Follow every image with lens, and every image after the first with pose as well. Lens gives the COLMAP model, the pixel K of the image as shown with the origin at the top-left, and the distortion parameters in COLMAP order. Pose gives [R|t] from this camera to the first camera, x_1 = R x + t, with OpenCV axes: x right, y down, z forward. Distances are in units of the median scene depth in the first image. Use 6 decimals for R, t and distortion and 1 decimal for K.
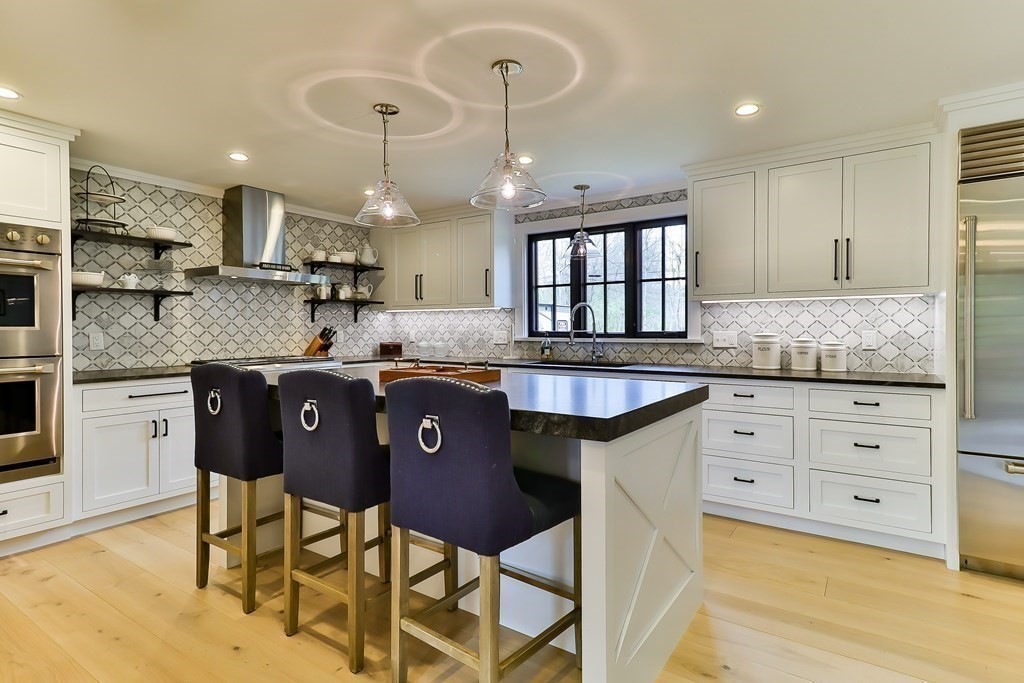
lens RADIAL K [[522.2, 0, 520.7], [0, 522.2, 334.1], [0, 0, 1]] dist [0.028613, 0.000003]
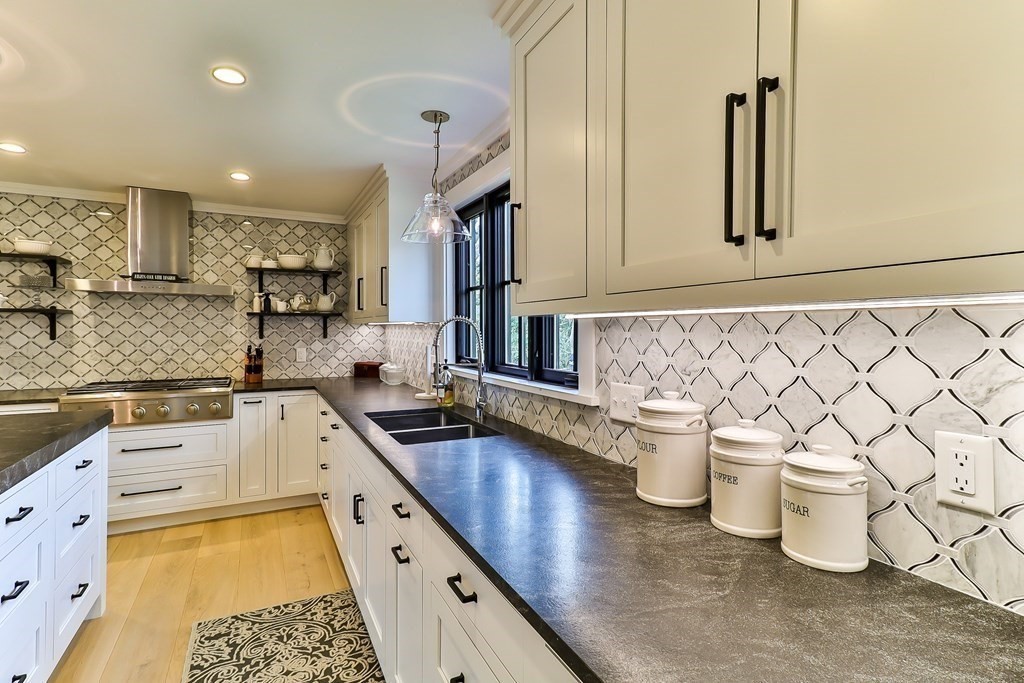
lens RADIAL K [[522.2, 0, 522.2], [0, 522.2, 333.2], [0, 0, 1]] dist [0.028613, 0.000003]
pose [[0.872883, 0.009058, -0.487845, 0.483600], [-0.010539, 0.999944, -0.000289, -0.042709], [0.487815, 0.005394, 0.872930, 0.541610]]
